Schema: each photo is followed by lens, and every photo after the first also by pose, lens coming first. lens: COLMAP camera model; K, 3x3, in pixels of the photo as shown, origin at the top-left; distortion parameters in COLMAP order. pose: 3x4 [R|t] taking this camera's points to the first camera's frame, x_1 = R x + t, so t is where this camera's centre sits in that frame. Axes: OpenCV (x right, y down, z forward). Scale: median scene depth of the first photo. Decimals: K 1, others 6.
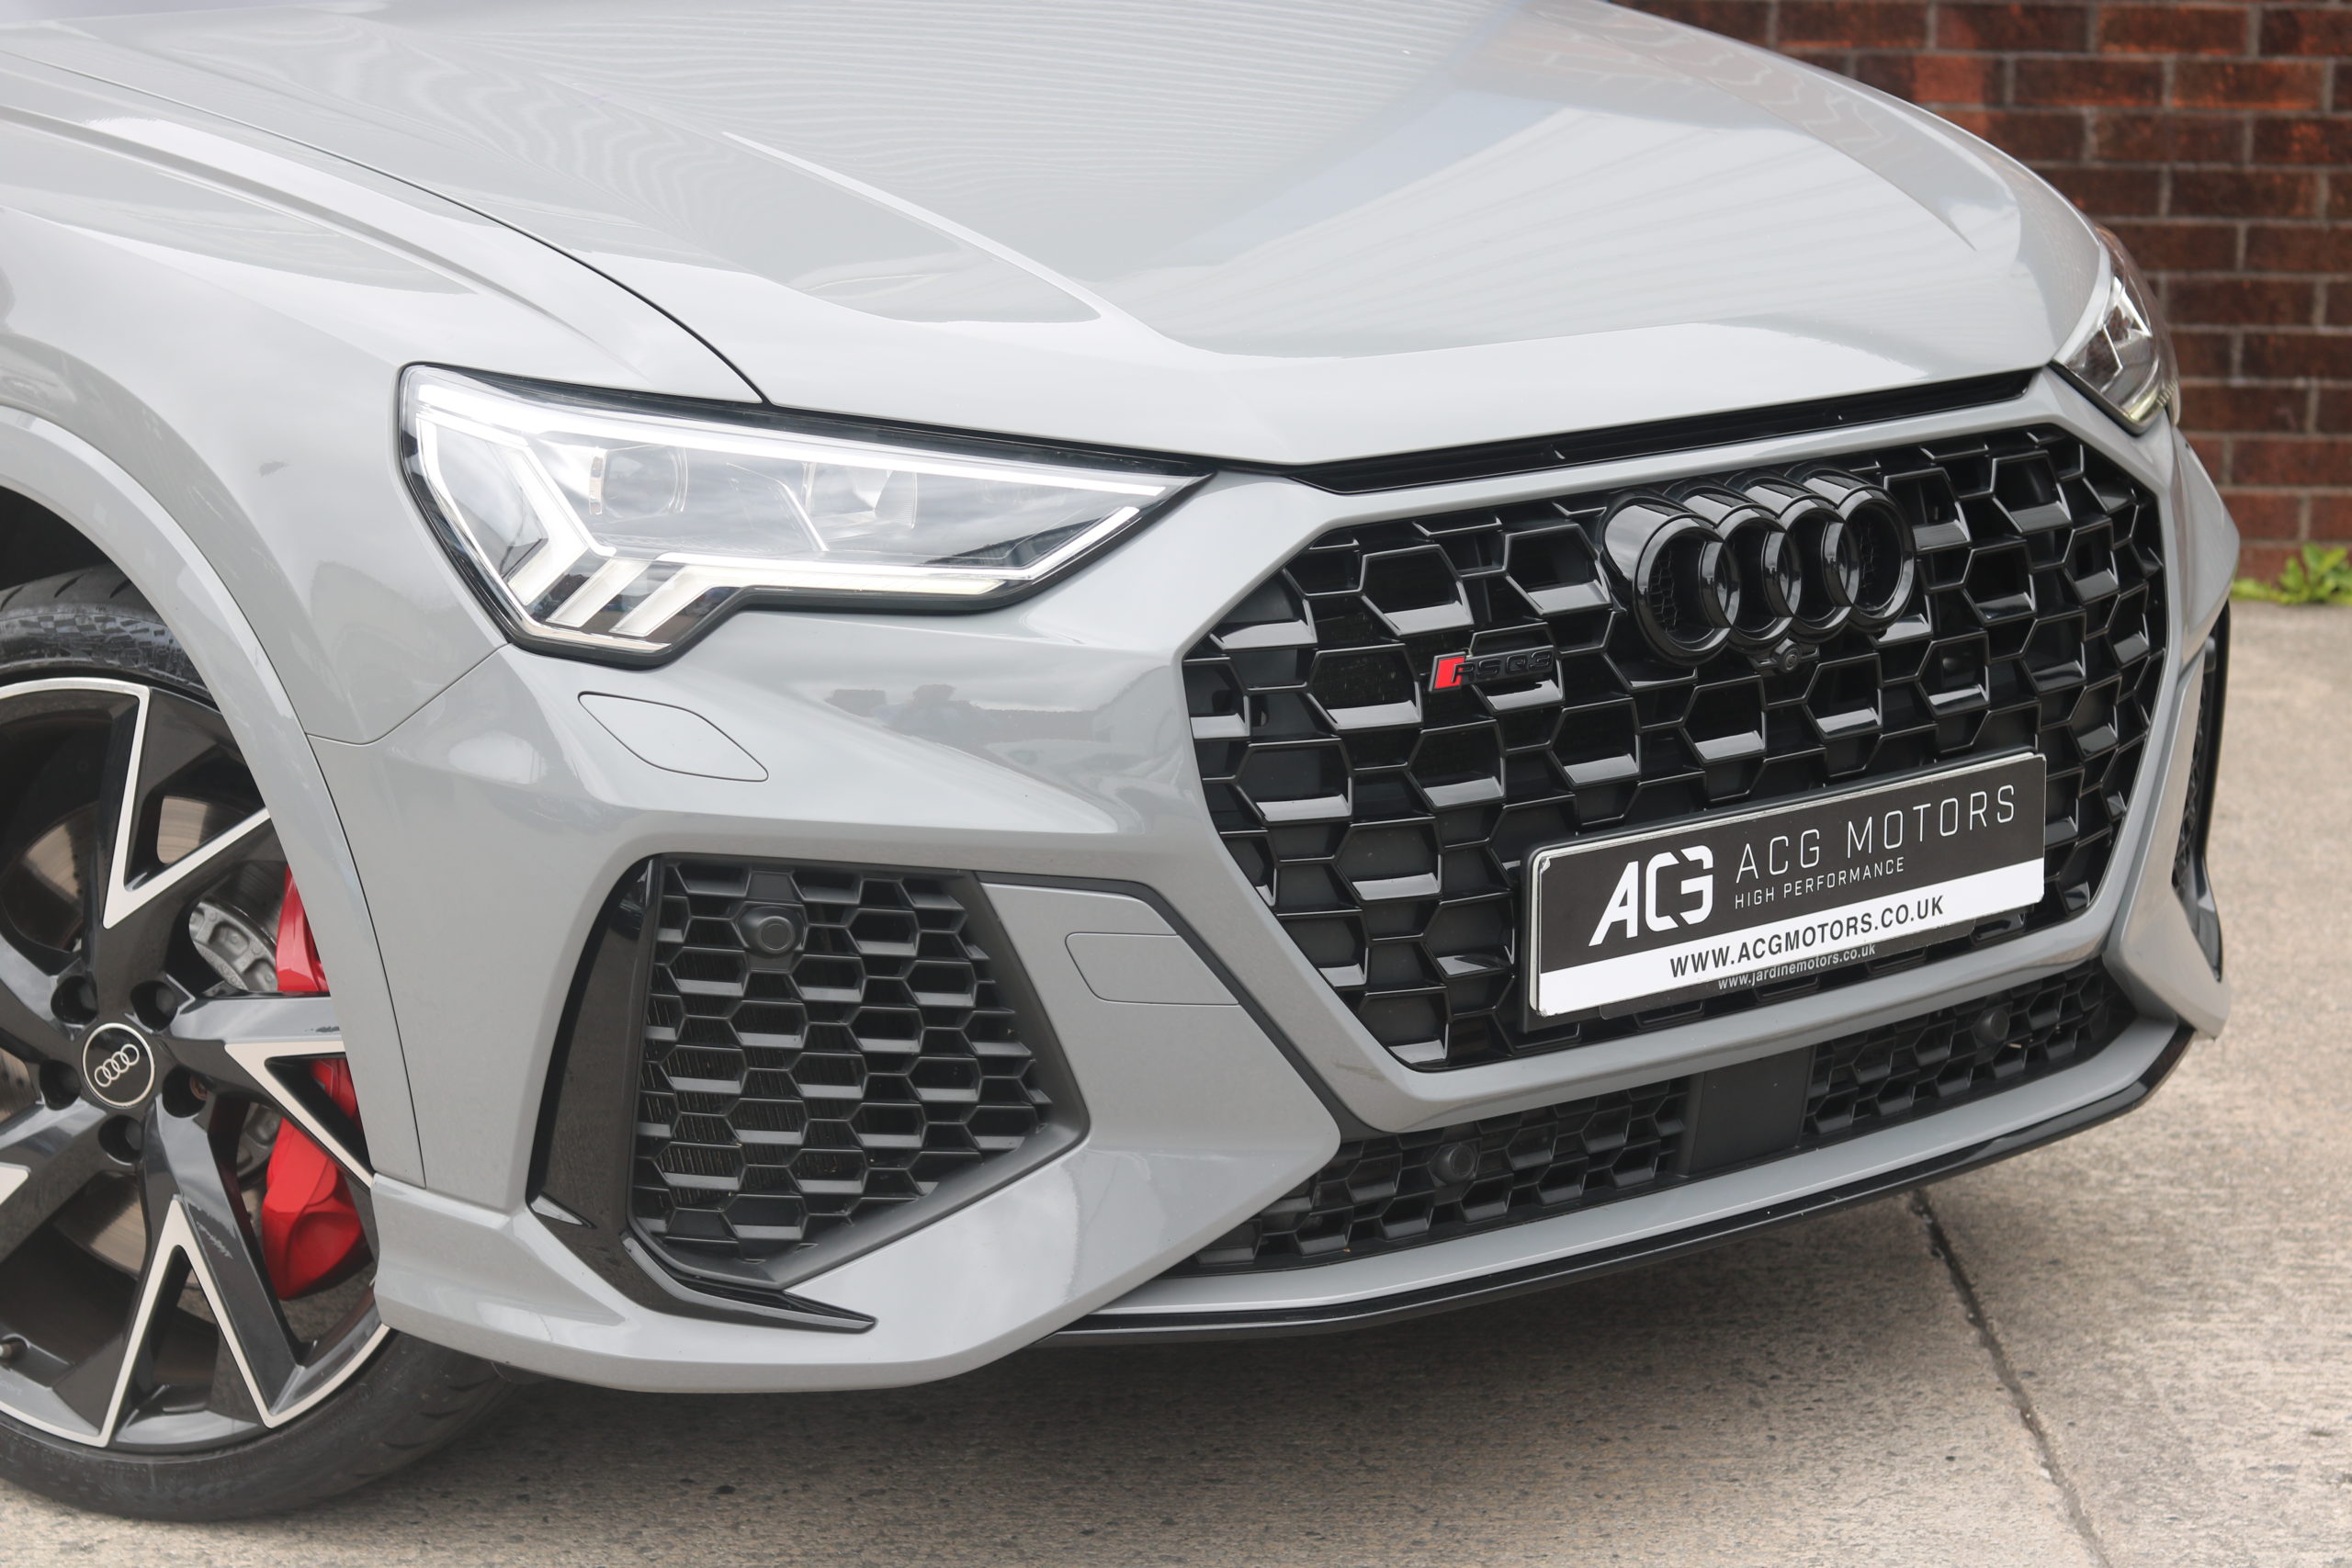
lens RADIAL K [[5470.7, 0, 1176.0], [0, 5470.7, 784.0], [0, 0, 1]] dist [-0.090724, -0.044187]
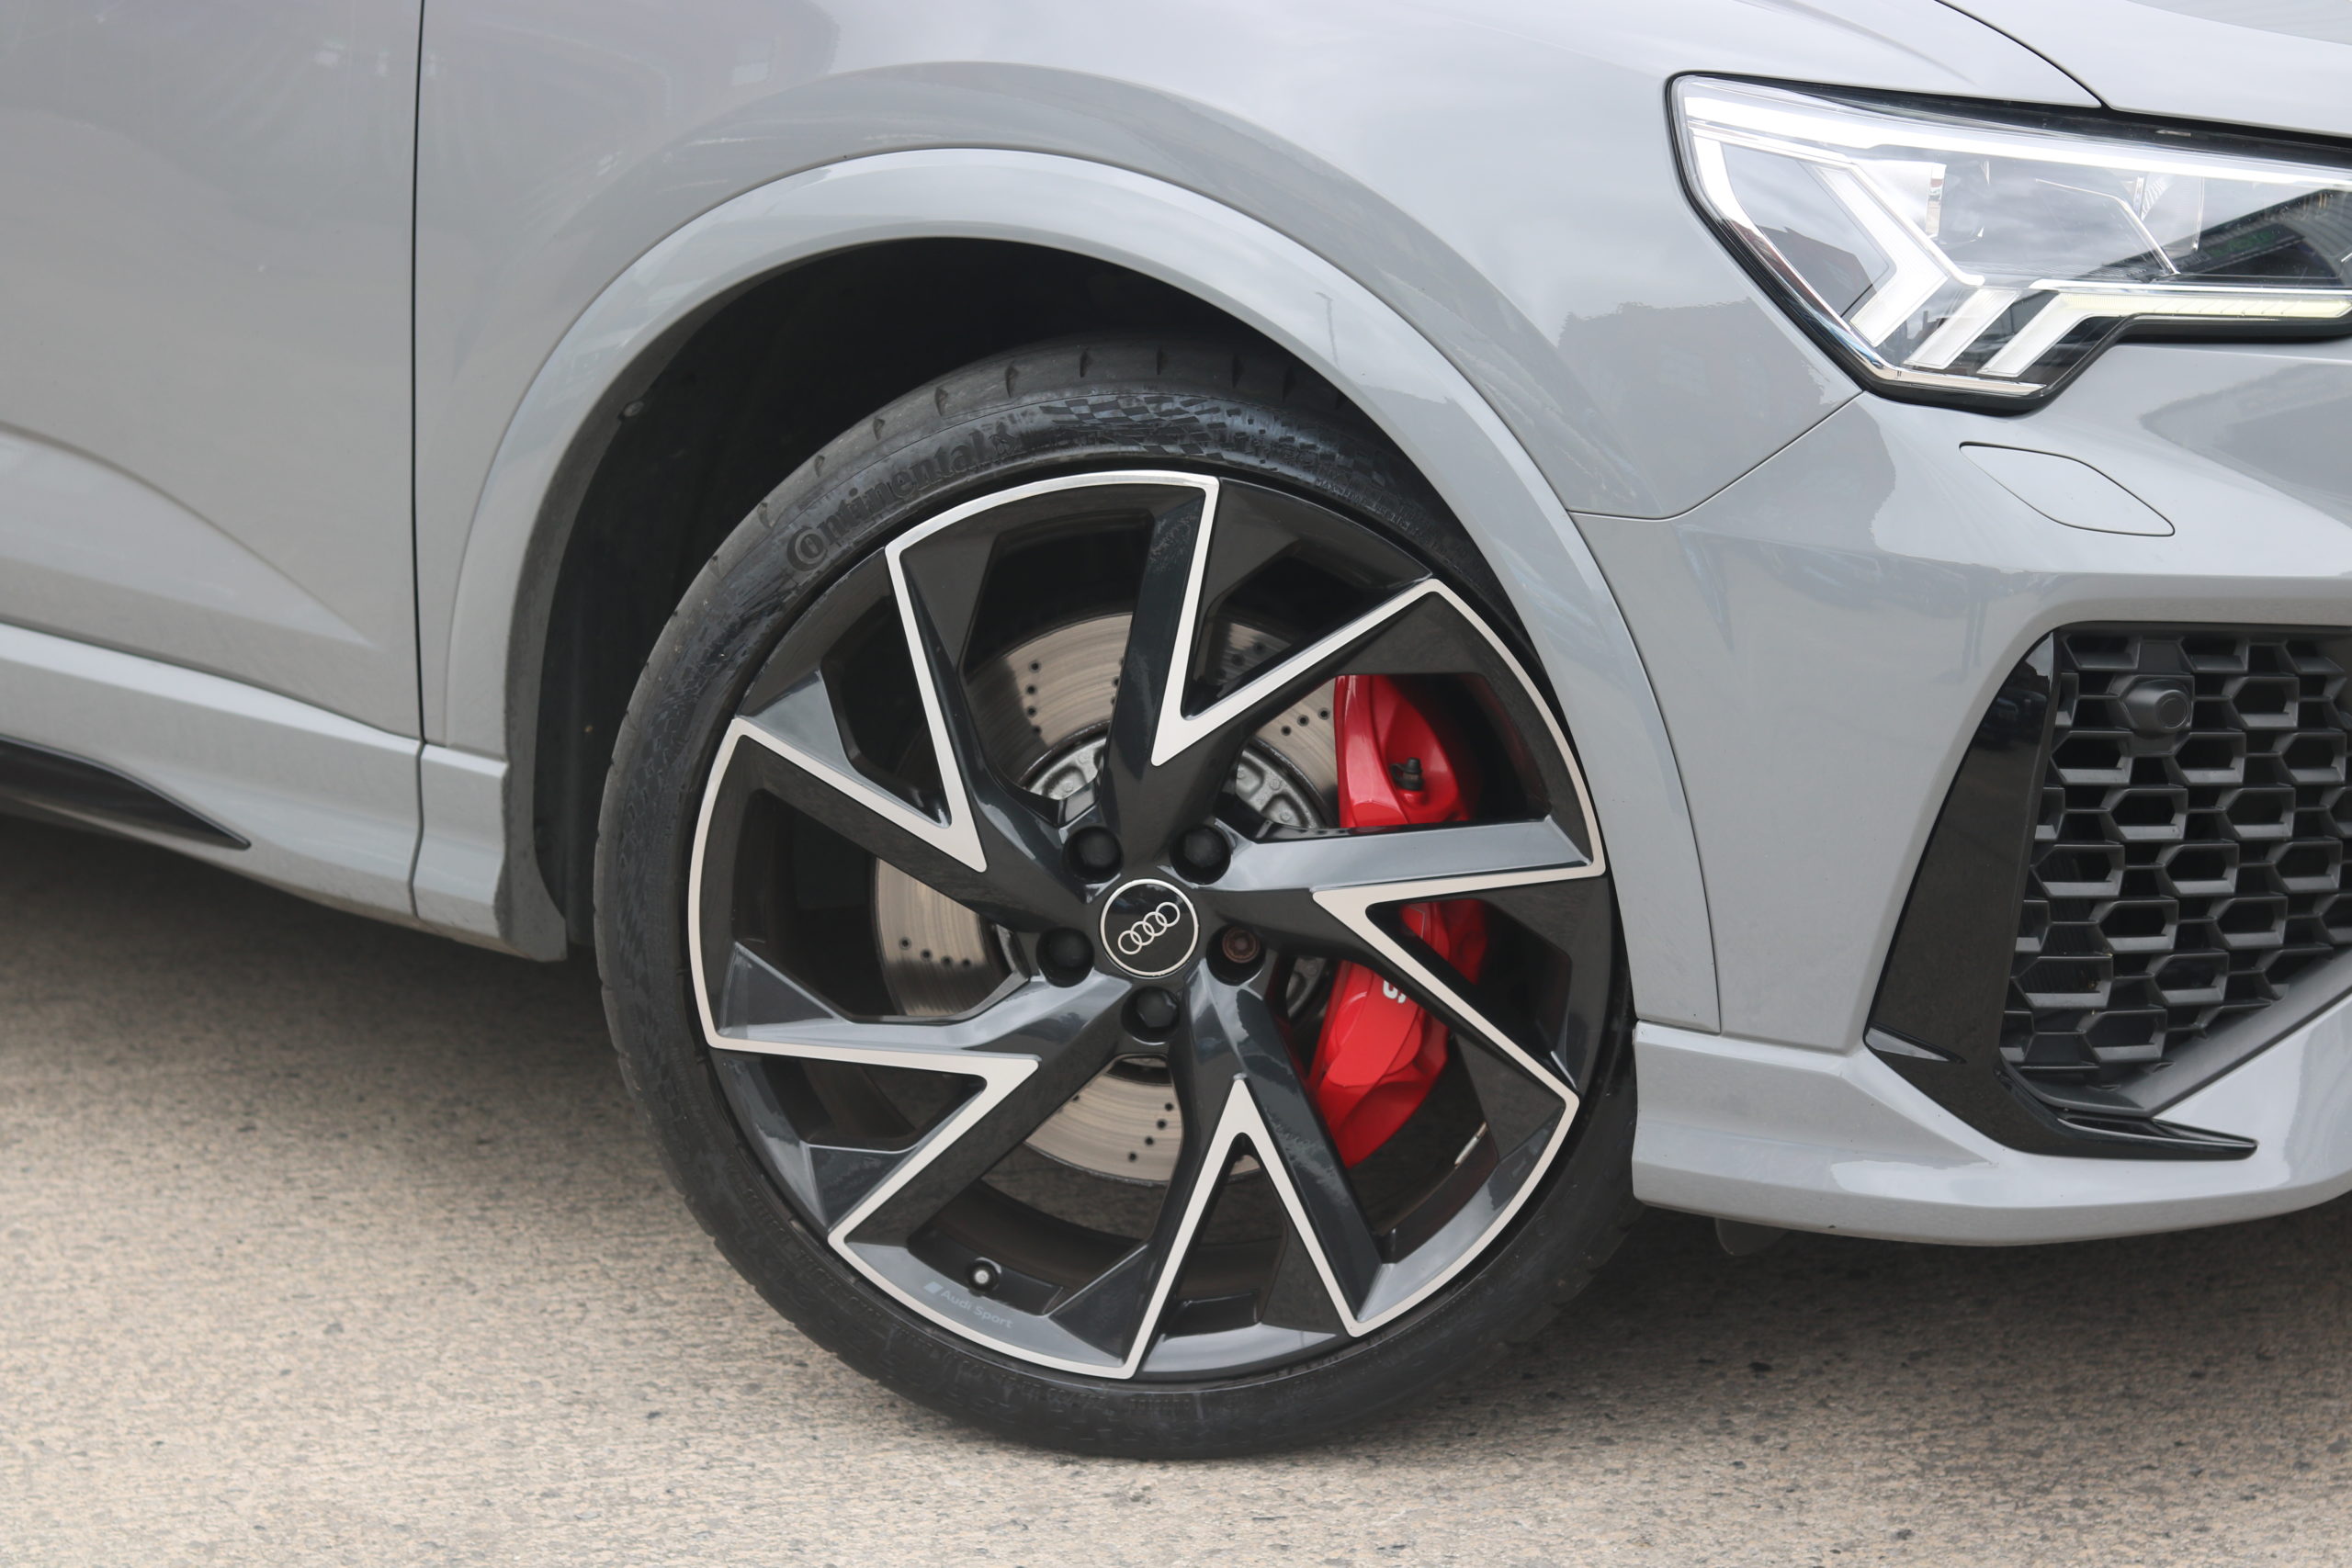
lens RADIAL K [[5470.7, 0, 1176.0], [0, 5470.7, 784.0], [0, 0, 1]] dist [-0.090724, -0.044187]
pose [[0.963704, -0.056906, 0.260838, -0.418986], [0.052345, 0.998331, 0.024407, 0.008745], [-0.261791, -0.009868, 0.965074, 0.179592]]
